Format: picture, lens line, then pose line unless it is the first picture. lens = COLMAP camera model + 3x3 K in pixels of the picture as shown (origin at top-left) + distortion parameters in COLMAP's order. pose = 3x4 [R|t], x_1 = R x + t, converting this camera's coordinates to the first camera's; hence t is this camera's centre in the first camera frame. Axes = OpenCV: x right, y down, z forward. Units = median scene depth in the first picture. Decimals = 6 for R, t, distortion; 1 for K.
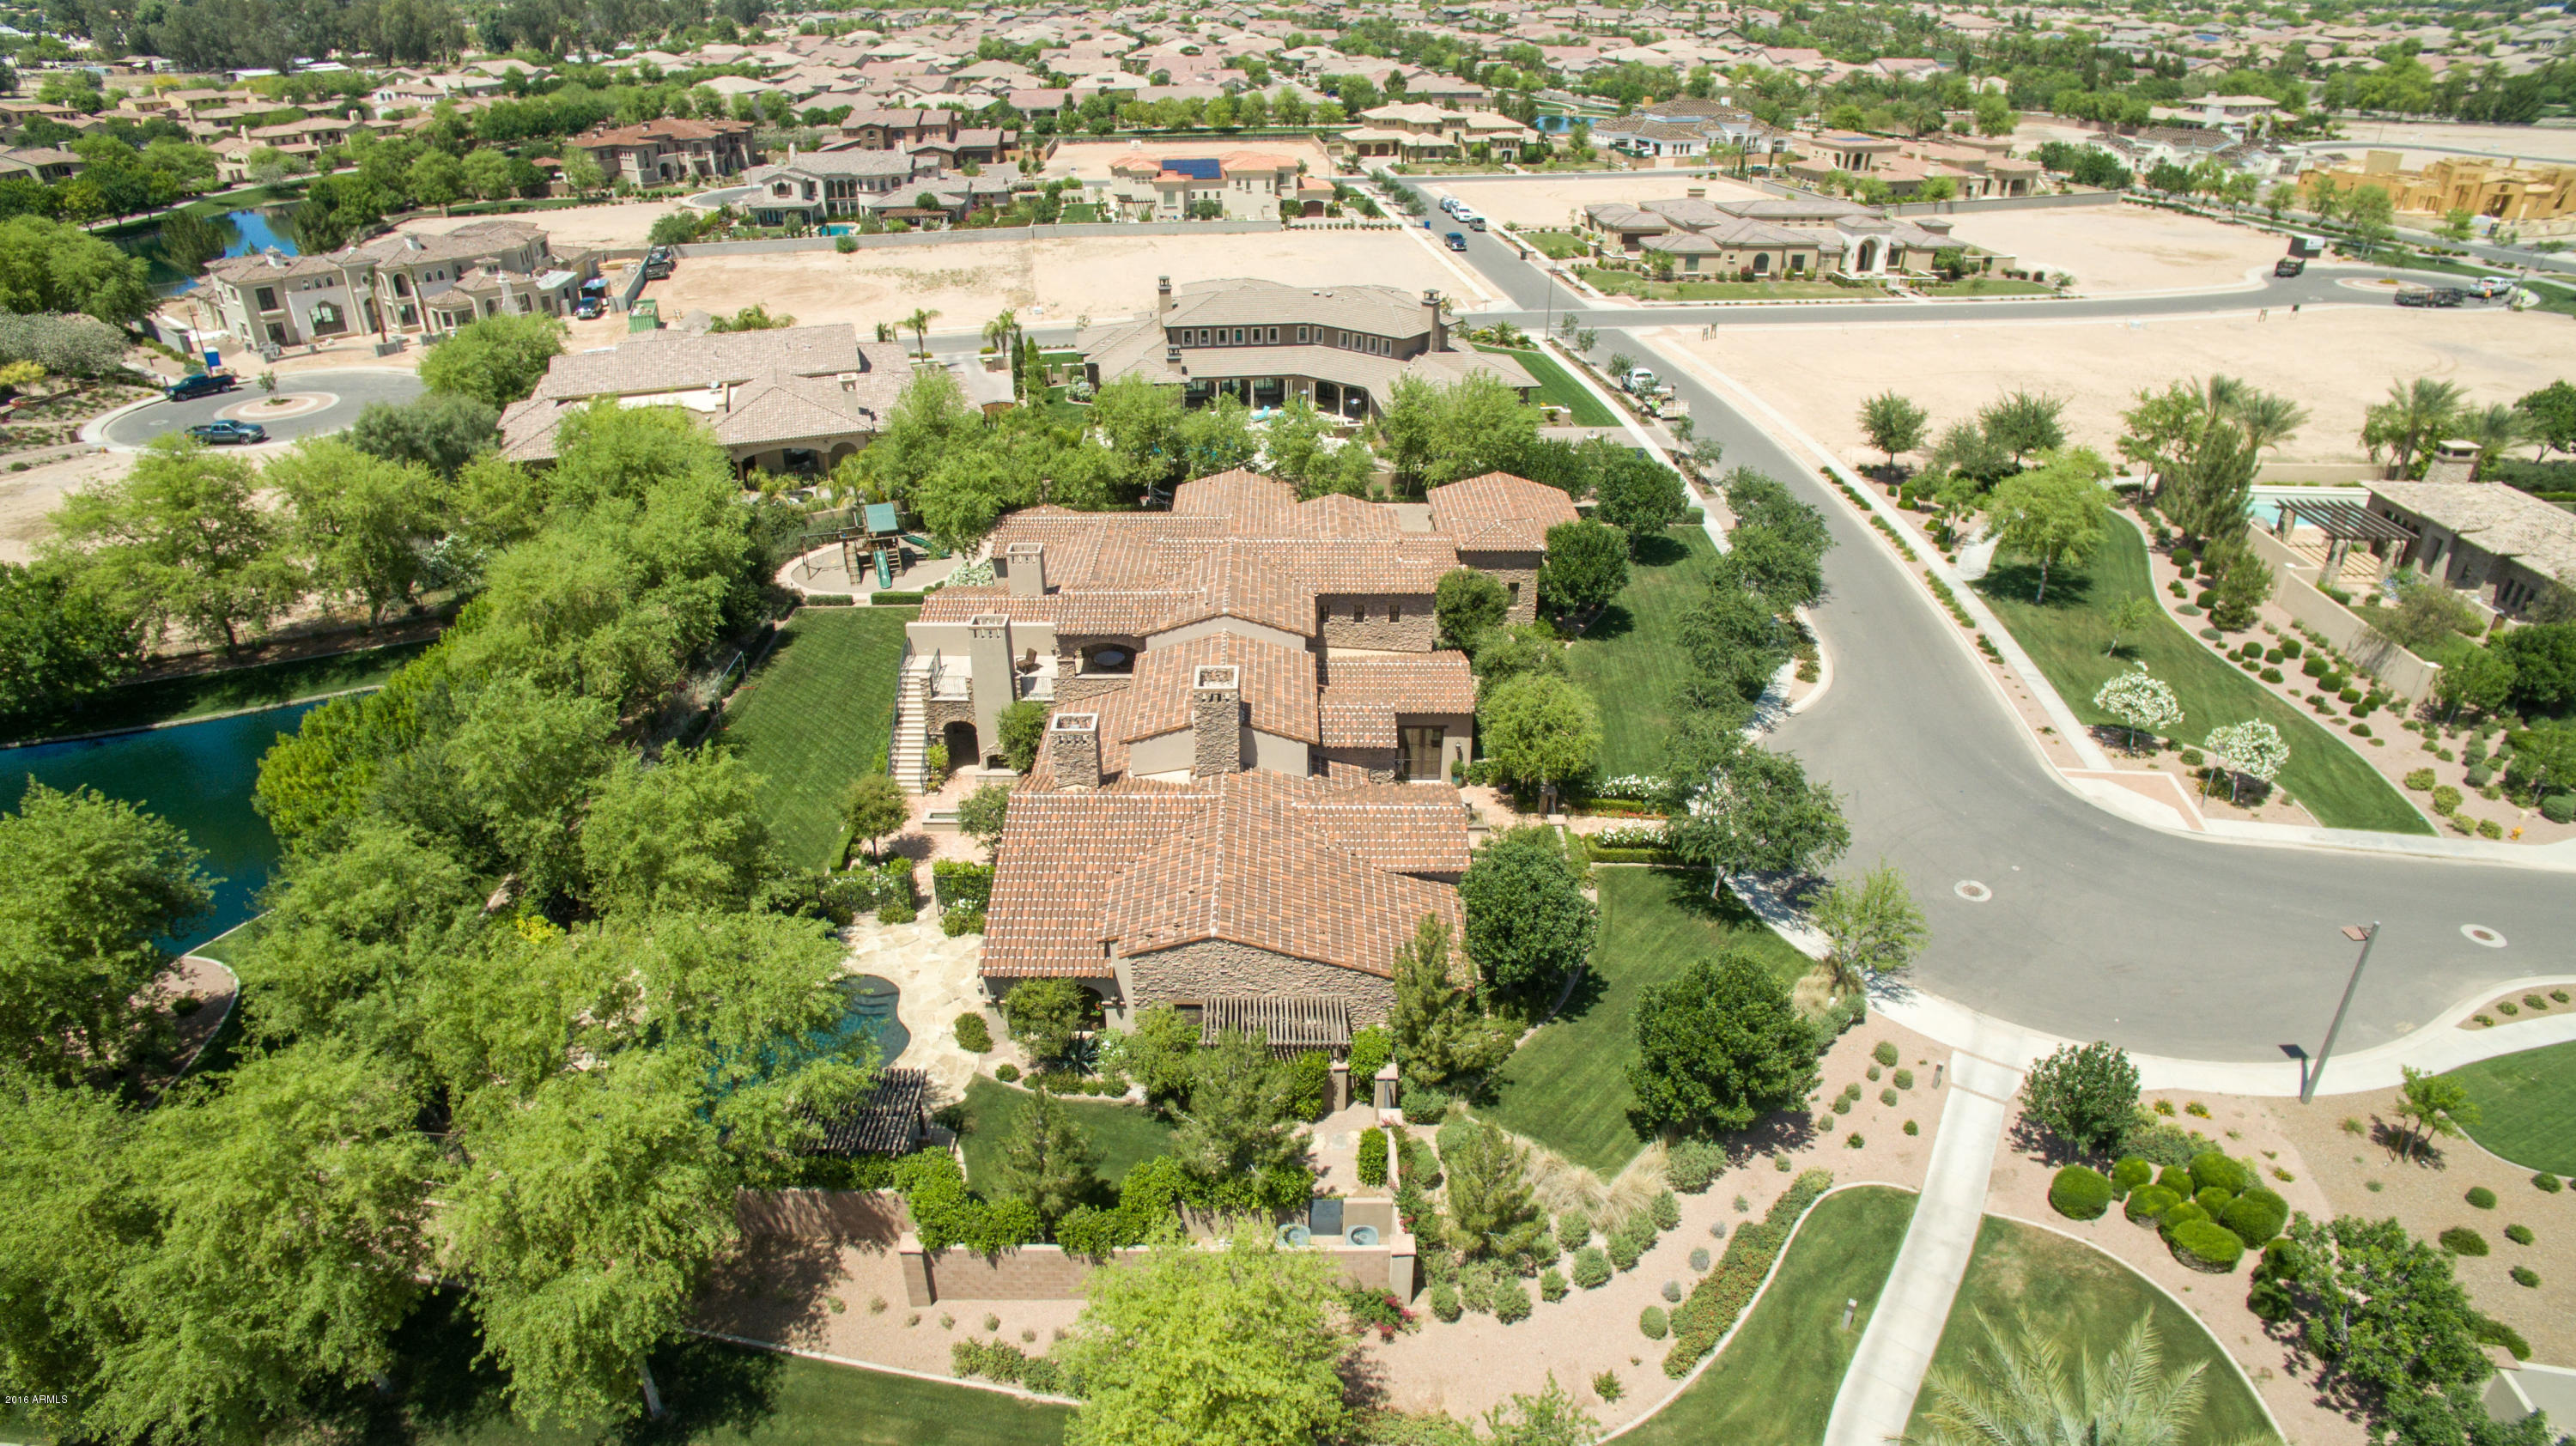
lens RADIAL K [[1490.2, 0, 1284.4], [0, 1490.2, 716.1], [0, 0, 1]] dist [-0.123552, 0.087907]
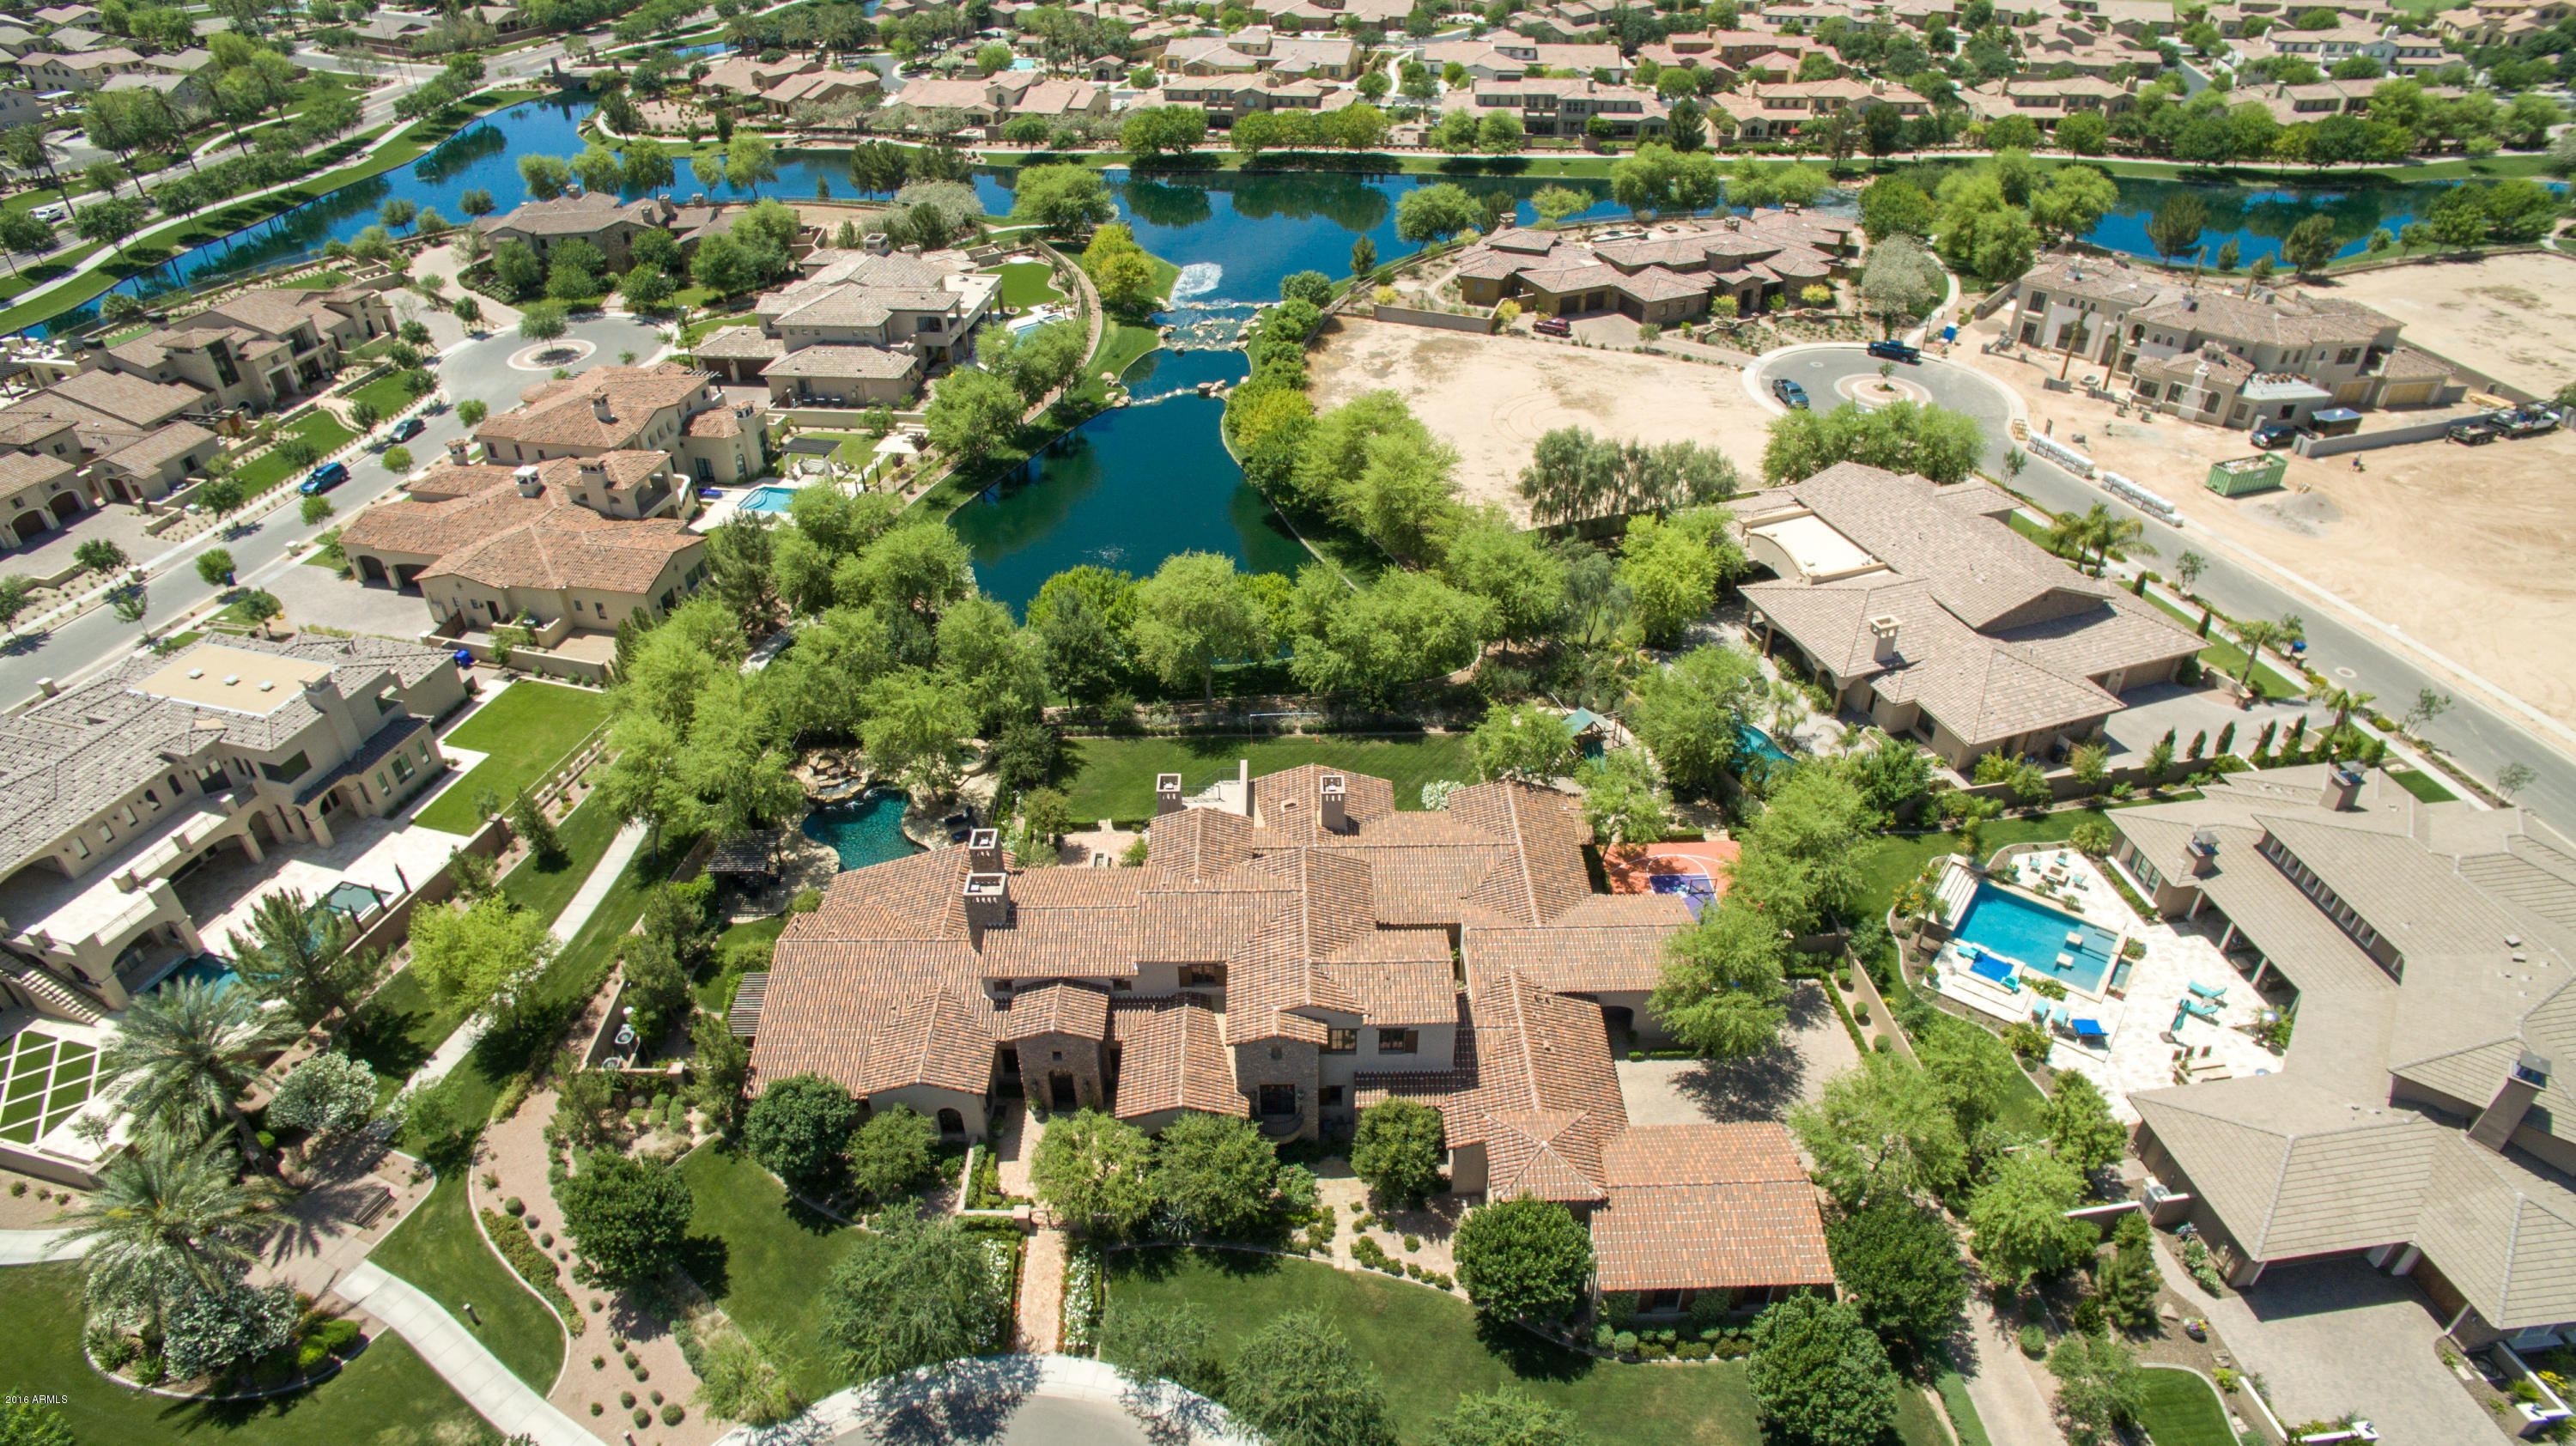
lens RADIAL K [[1490.2, 0, 1284.4], [0, 1490.2, 716.1], [0, 0, 1]] dist [-0.123552, 0.087907]
pose [[0.010457, 0.564879, -0.825107, 0.327278], [-0.450828, 0.739193, 0.500347, -0.312254], [0.892549, 0.366750, 0.262393, 0.281273]]
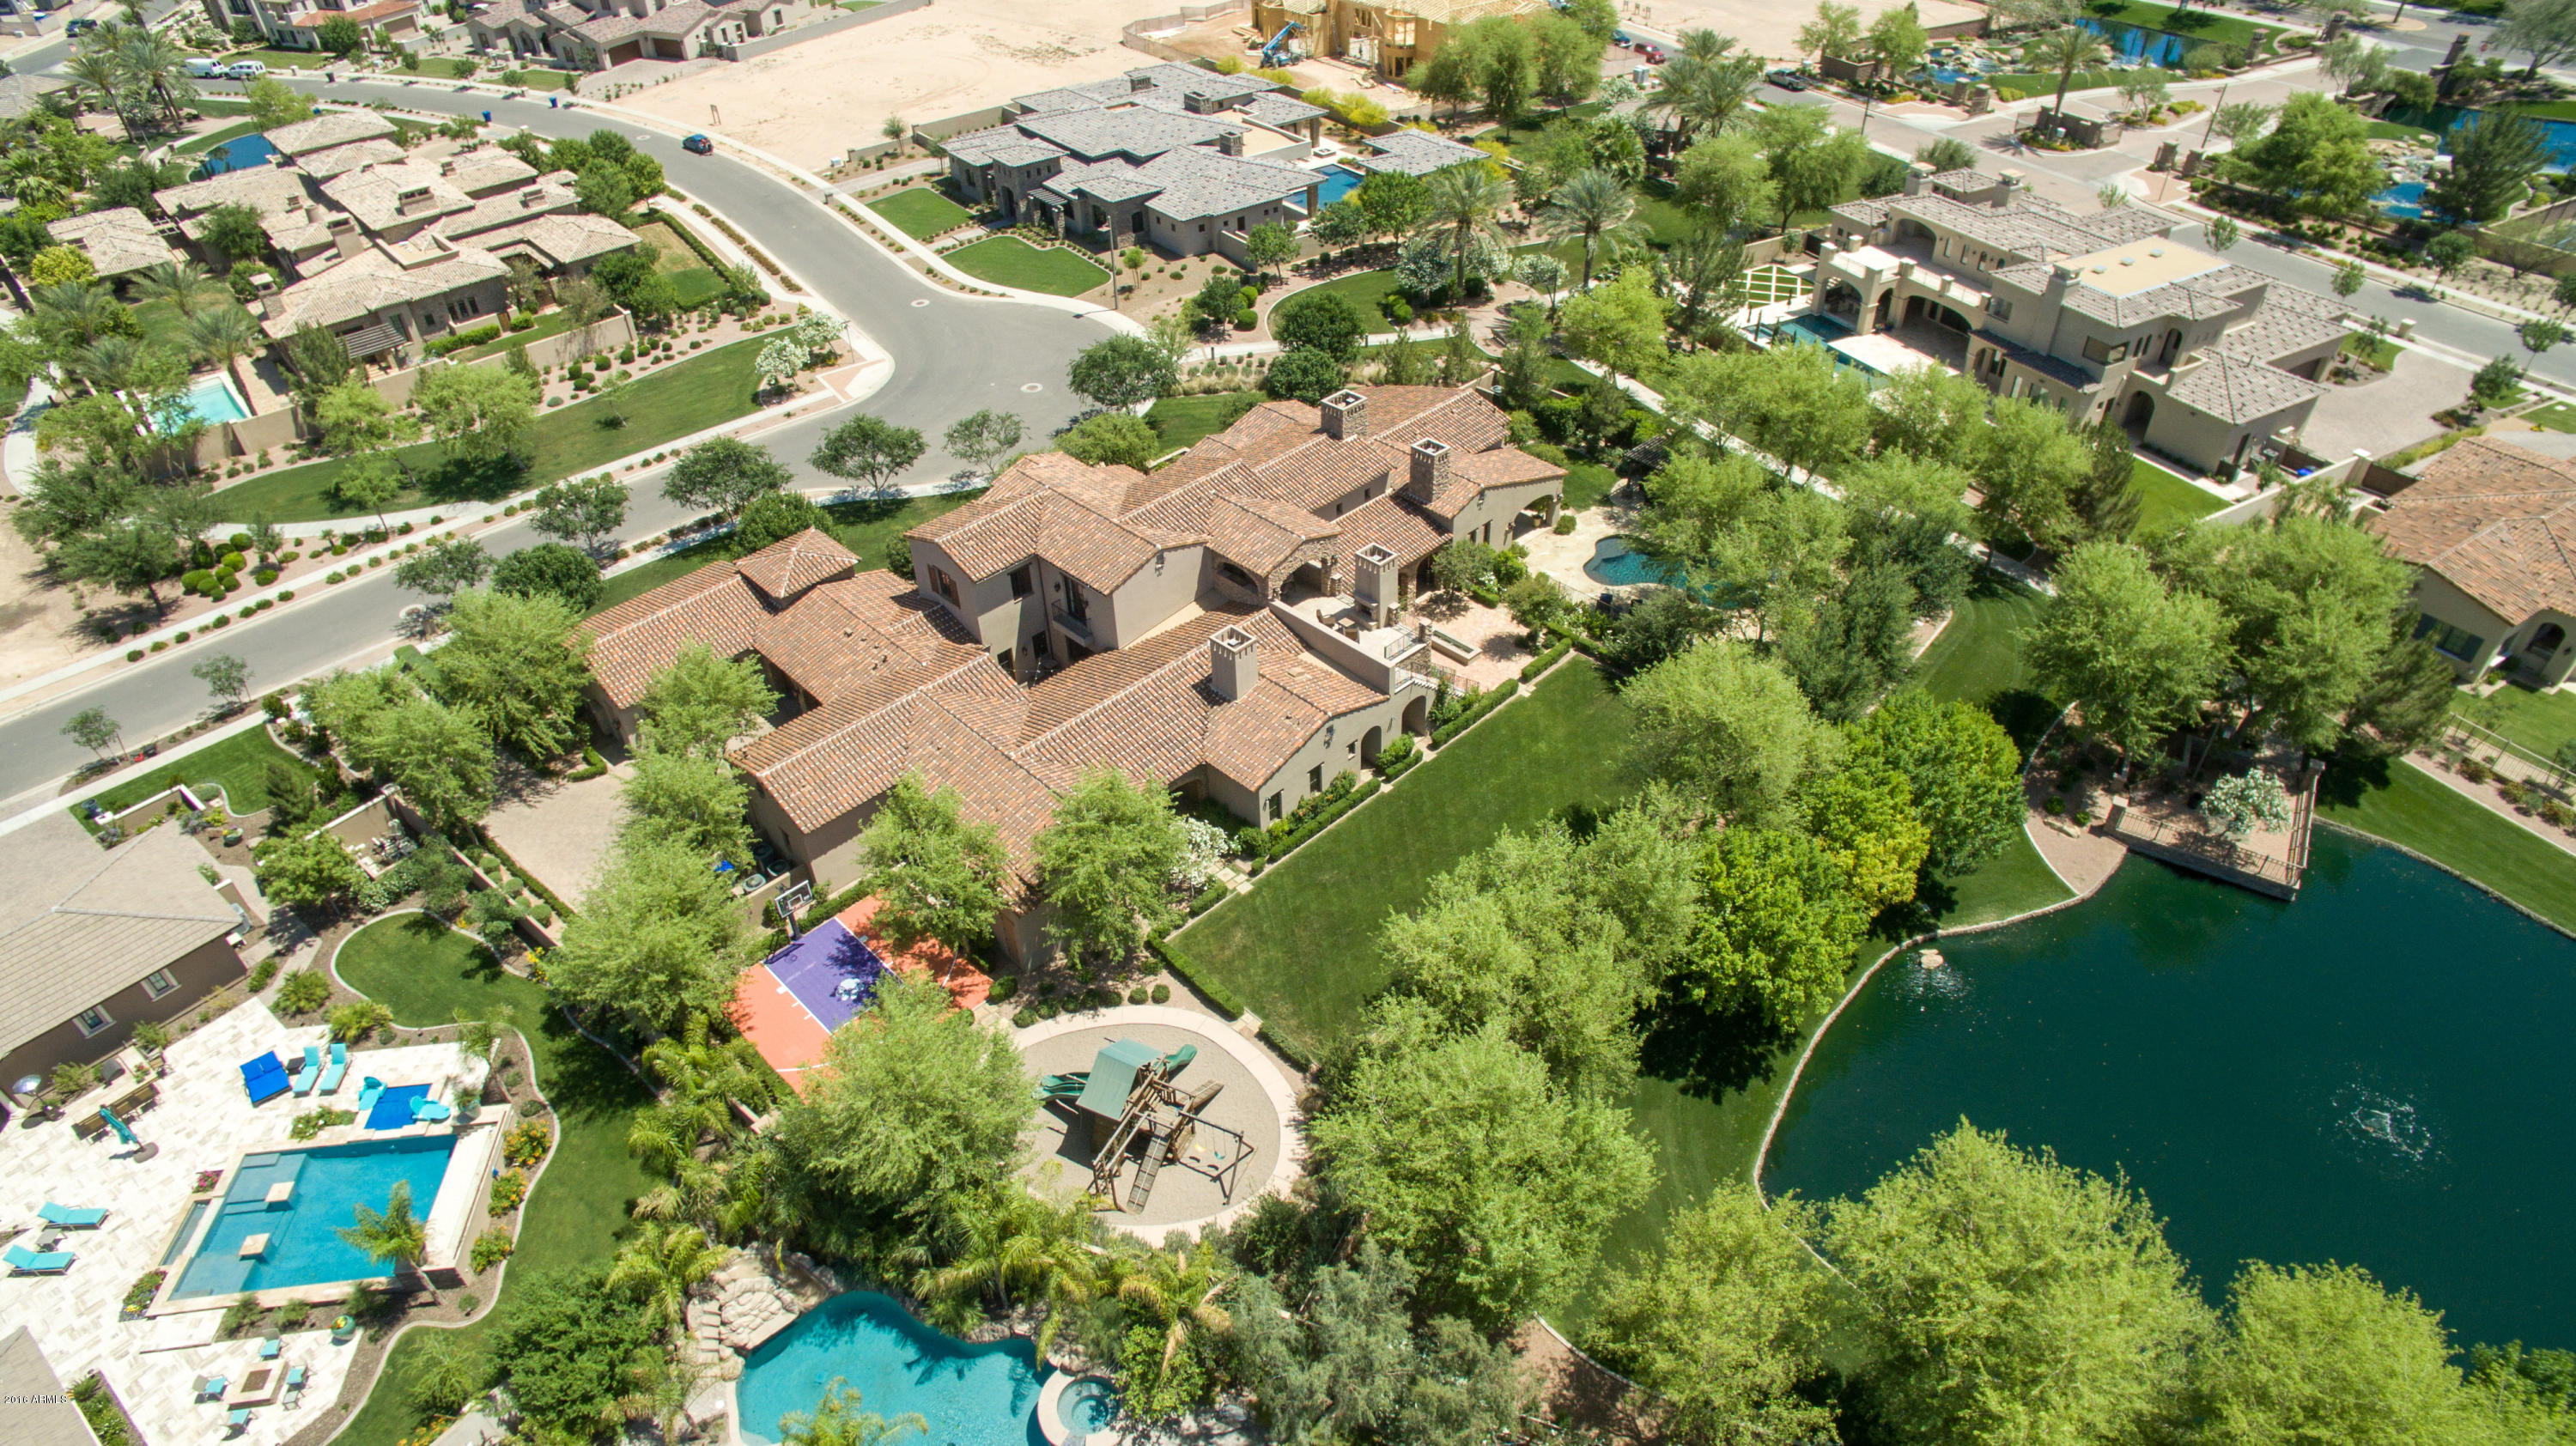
lens RADIAL K [[1490.2, 0, 1284.4], [0, 1490.2, 716.1], [0, 0, 1]] dist [-0.123552, 0.087907]
pose [[-0.703858, -0.423749, 0.570107, -0.321135], [0.351409, 0.489775, 0.797892, -0.350419], [-0.617330, 0.761943, -0.195823, 0.521877]]
